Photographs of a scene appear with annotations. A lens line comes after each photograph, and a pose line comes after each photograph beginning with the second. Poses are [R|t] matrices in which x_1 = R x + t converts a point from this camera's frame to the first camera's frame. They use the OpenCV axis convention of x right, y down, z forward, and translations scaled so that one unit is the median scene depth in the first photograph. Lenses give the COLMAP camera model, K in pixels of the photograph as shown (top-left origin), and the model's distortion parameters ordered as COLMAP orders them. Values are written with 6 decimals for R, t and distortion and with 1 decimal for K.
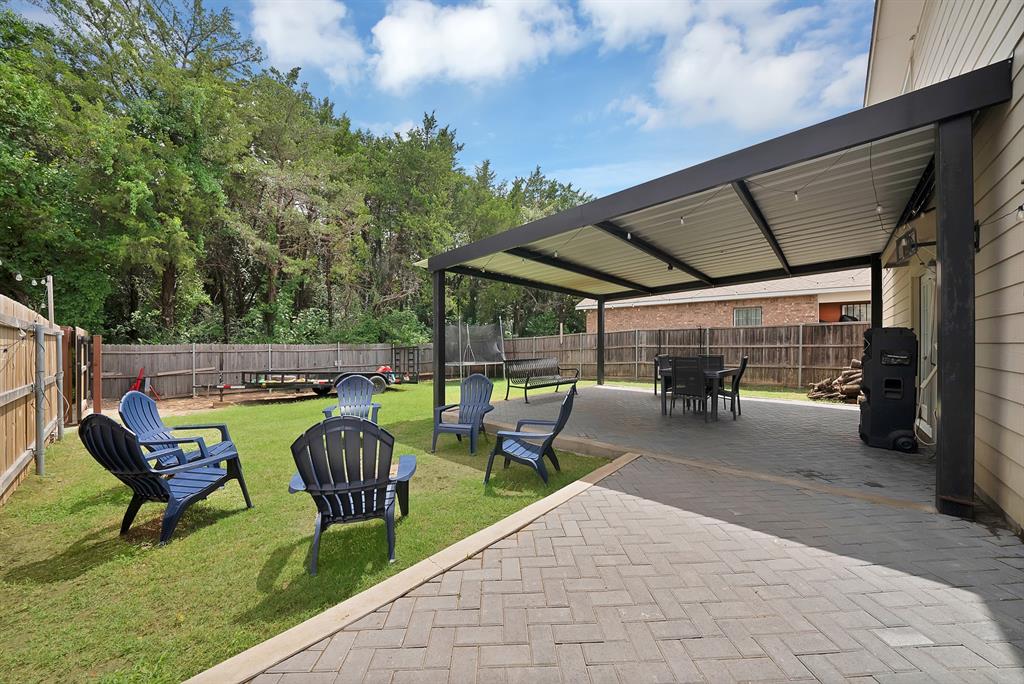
lens RADIAL K [[372.4, 0, 522.0], [0, 372.4, 345.4], [0, 0, 1]] dist [-0.019853, 0.001659]
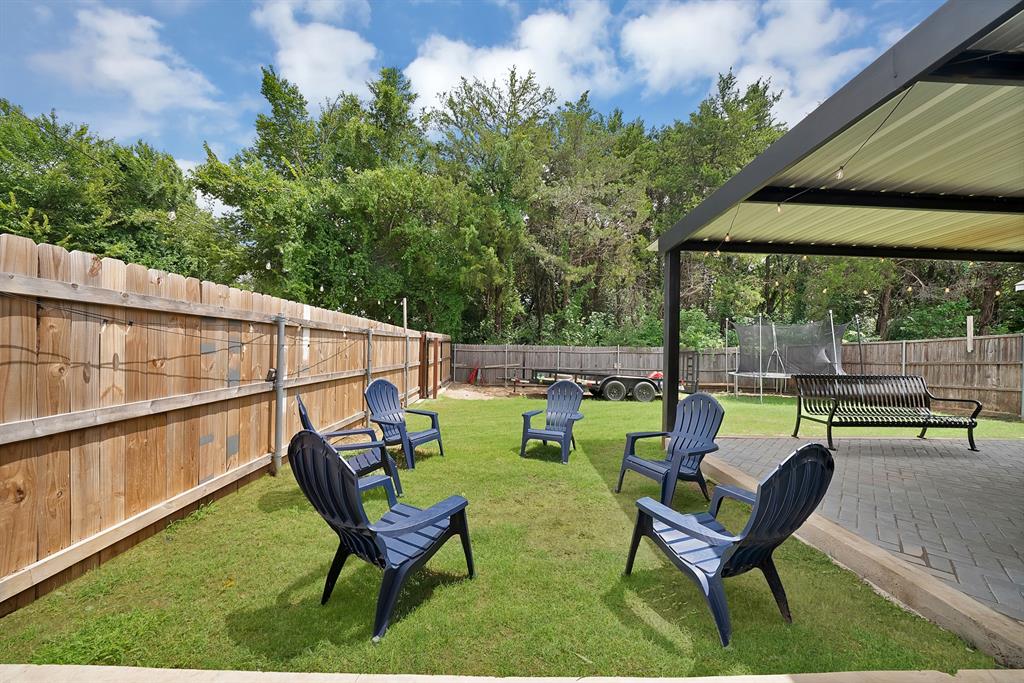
lens RADIAL K [[372.4, 0, 504.9], [0, 372.4, 343.1], [0, 0, 1]] dist [-0.019853, 0.001659]
pose [[0.658804, 0.008316, -0.752269, 0.073735], [-0.020164, 0.999775, -0.006606, -0.000534], [0.752044, 0.019521, 0.658824, 0.144413]]
